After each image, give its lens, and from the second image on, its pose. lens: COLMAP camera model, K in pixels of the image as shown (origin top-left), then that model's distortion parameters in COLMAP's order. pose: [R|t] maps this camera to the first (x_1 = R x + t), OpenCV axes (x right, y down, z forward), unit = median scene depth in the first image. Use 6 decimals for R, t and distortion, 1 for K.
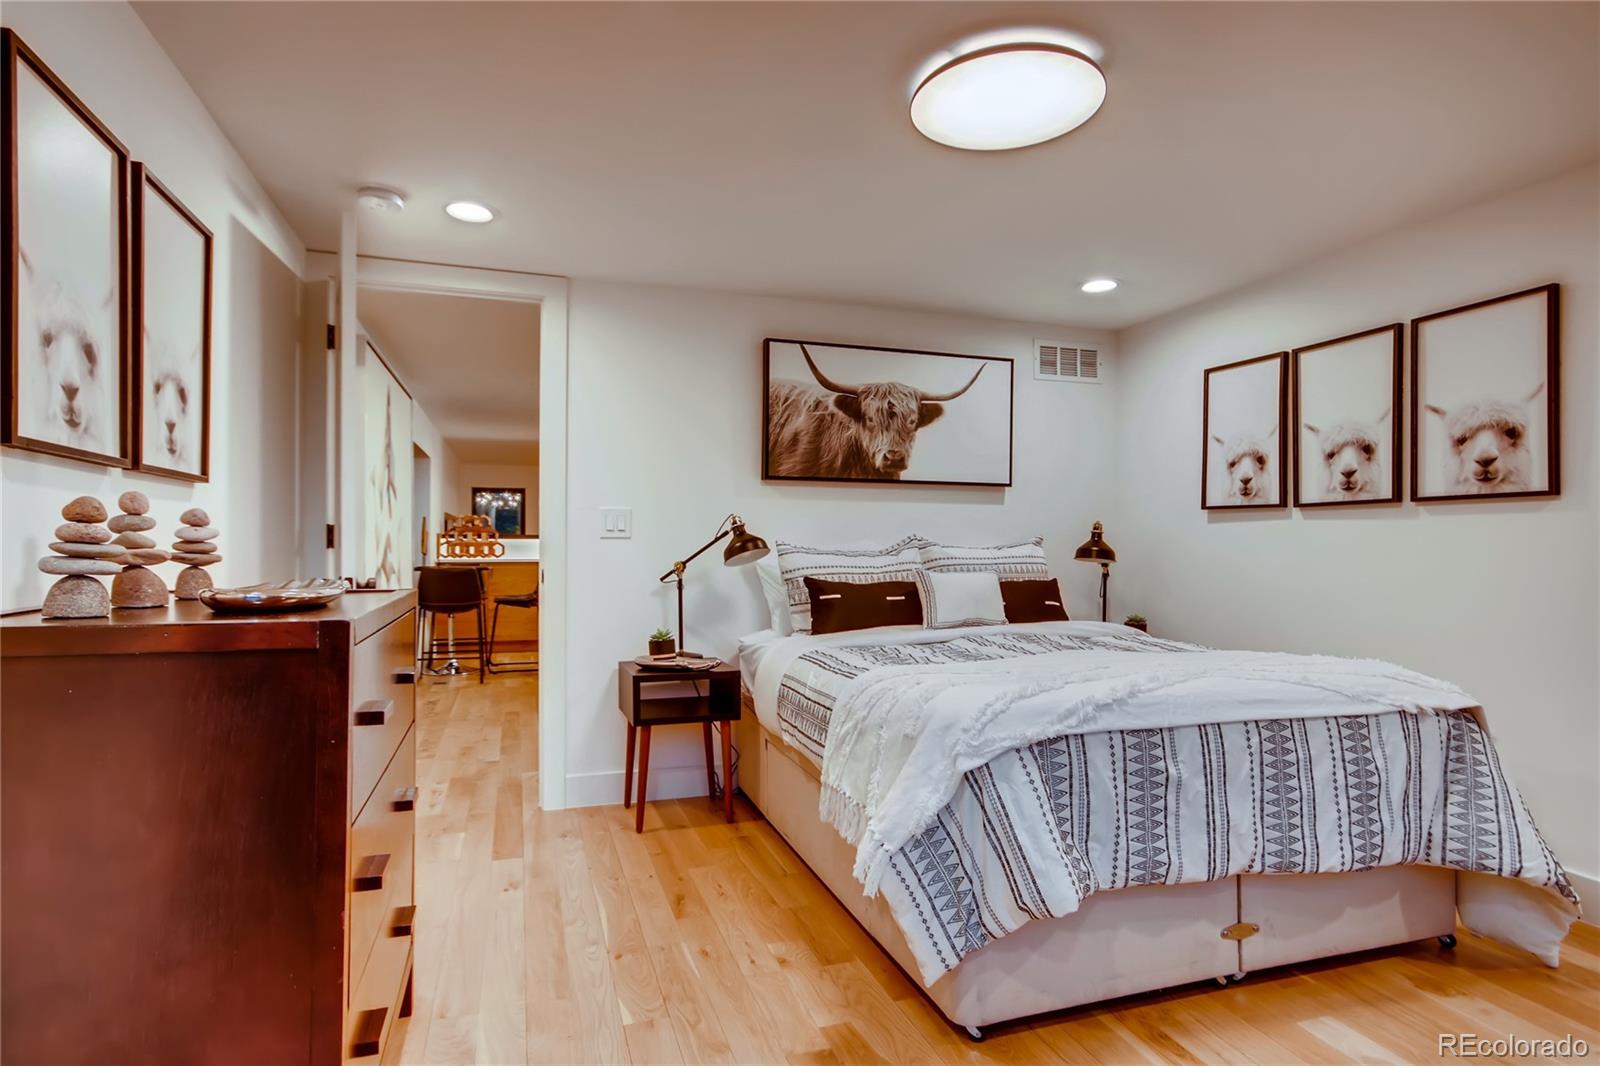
lens RADIAL K [[855.0, 0, 795.6], [0, 855.0, 532.2], [0, 0, 1]] dist [0.003739, 0.000766]
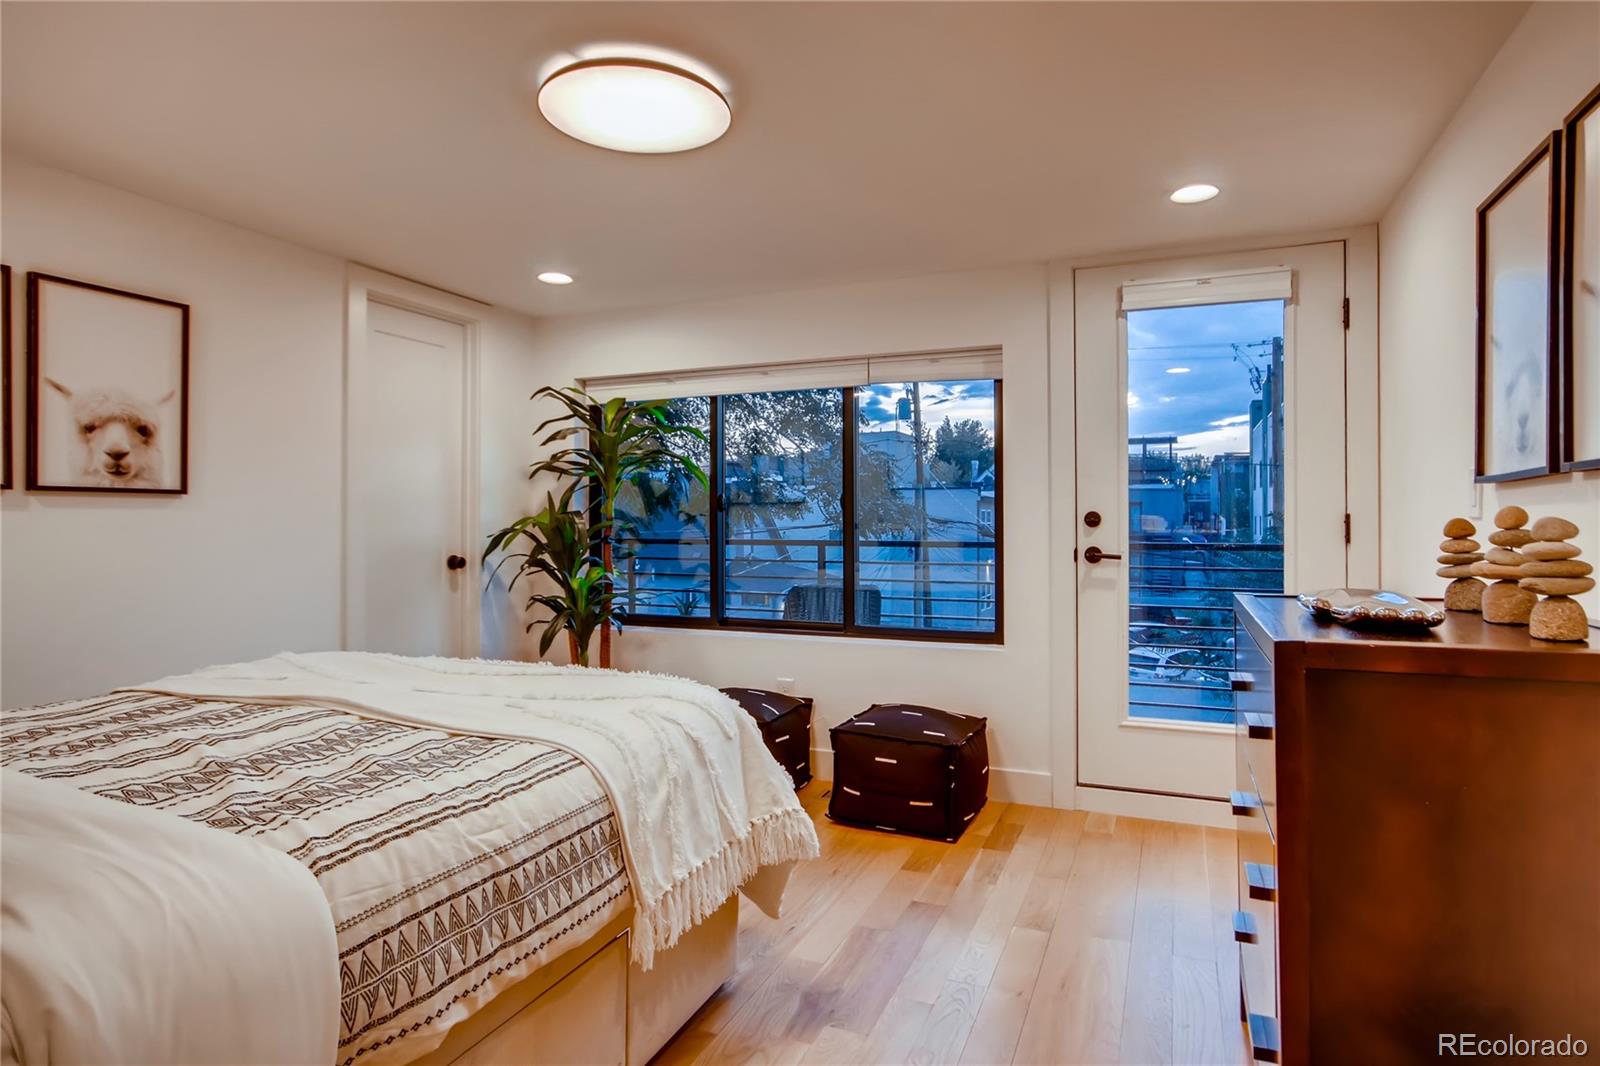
lens RADIAL K [[855.0, 0, 794.7], [0, 855.0, 527.3], [0, 0, 1]] dist [0.003739, 0.000766]
pose [[-0.747125, 0.016056, 0.664489, -0.415234], [0.016595, 0.999847, -0.005499, 0.018174], [-0.664476, 0.006919, -0.747278, 1.217024]]
